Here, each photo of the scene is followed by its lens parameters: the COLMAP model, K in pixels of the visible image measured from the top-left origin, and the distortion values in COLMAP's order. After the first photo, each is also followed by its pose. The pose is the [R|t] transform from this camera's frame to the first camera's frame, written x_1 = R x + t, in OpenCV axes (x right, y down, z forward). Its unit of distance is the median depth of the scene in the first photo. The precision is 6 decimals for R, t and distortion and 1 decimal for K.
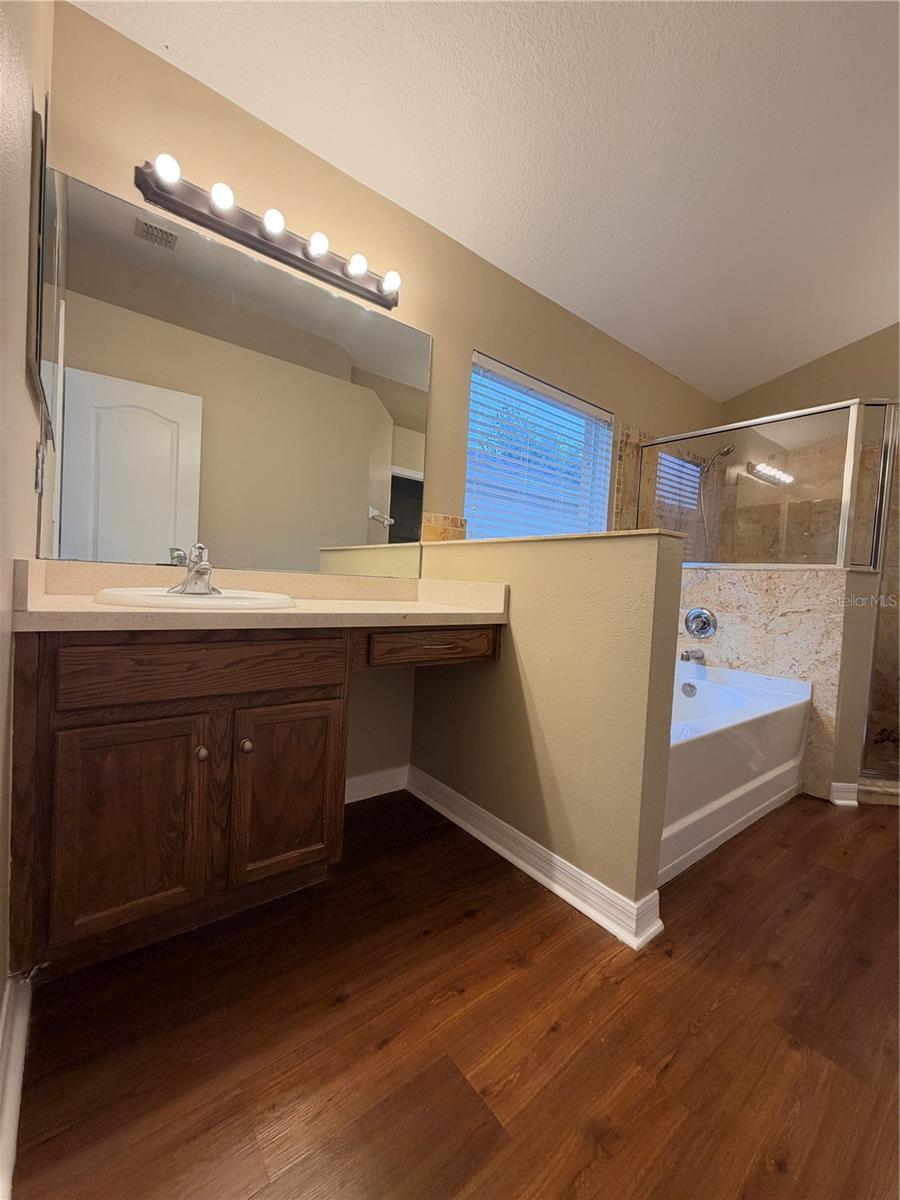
lens RADIAL K [[476.0, 0, 446.5], [0, 476.0, 598.3], [0, 0, 1]] dist [-0.001893, 0.000796]
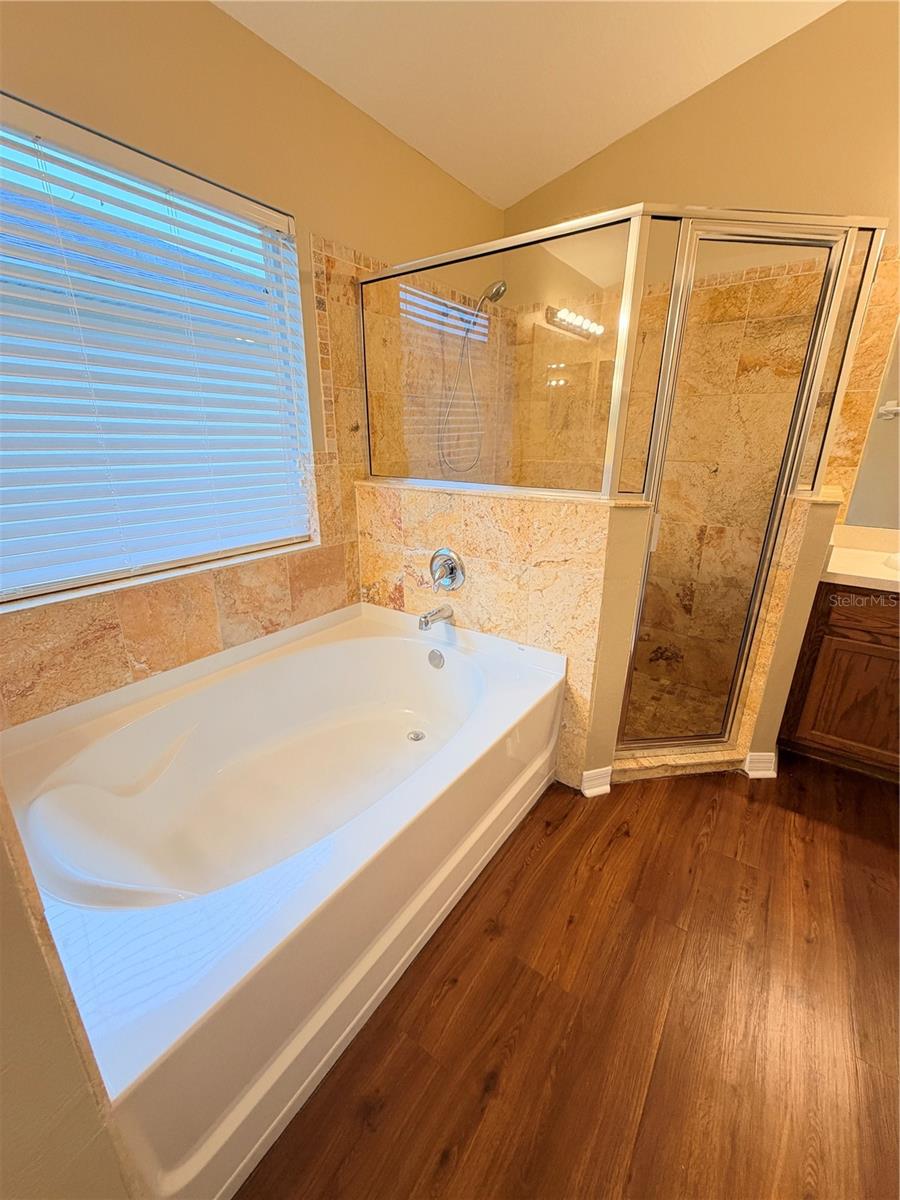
lens RADIAL K [[476.0, 0, 445.7], [0, 476.0, 598.5], [0, 0, 1]] dist [-0.001893, 0.000796]
pose [[0.960002, -0.137379, 0.243975, 0.413430], [0.059796, 0.951847, 0.300687, -0.144722], [-0.273535, -0.274071, 0.921989, 0.385311]]
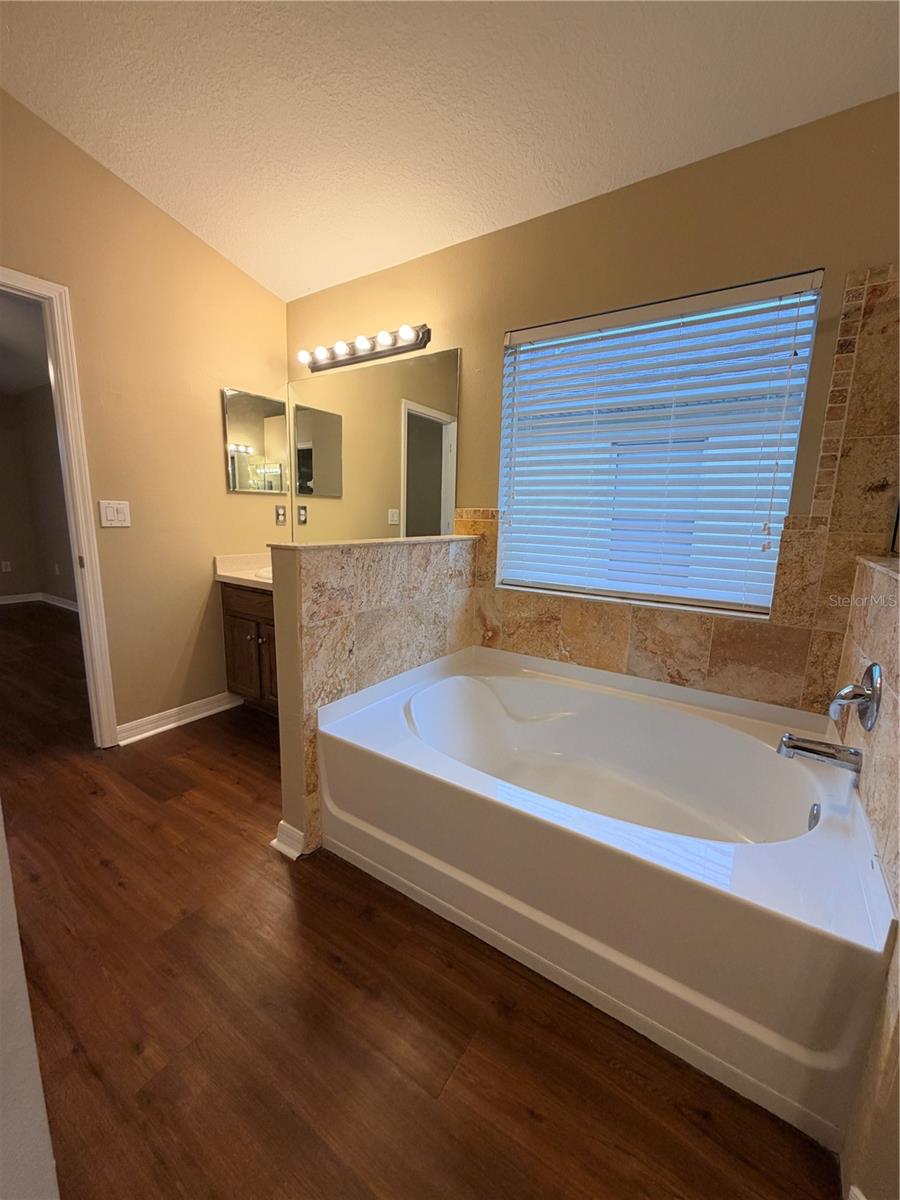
lens RADIAL K [[476.0, 0, 449.4], [0, 476.0, 599.1], [0, 0, 1]] dist [-0.001893, 0.000796]
pose [[0.316135, 0.122166, -0.940816, 0.963973], [-0.041544, 0.992506, 0.114919, -0.087300], [0.947804, 0.002755, 0.318841, 0.563441]]
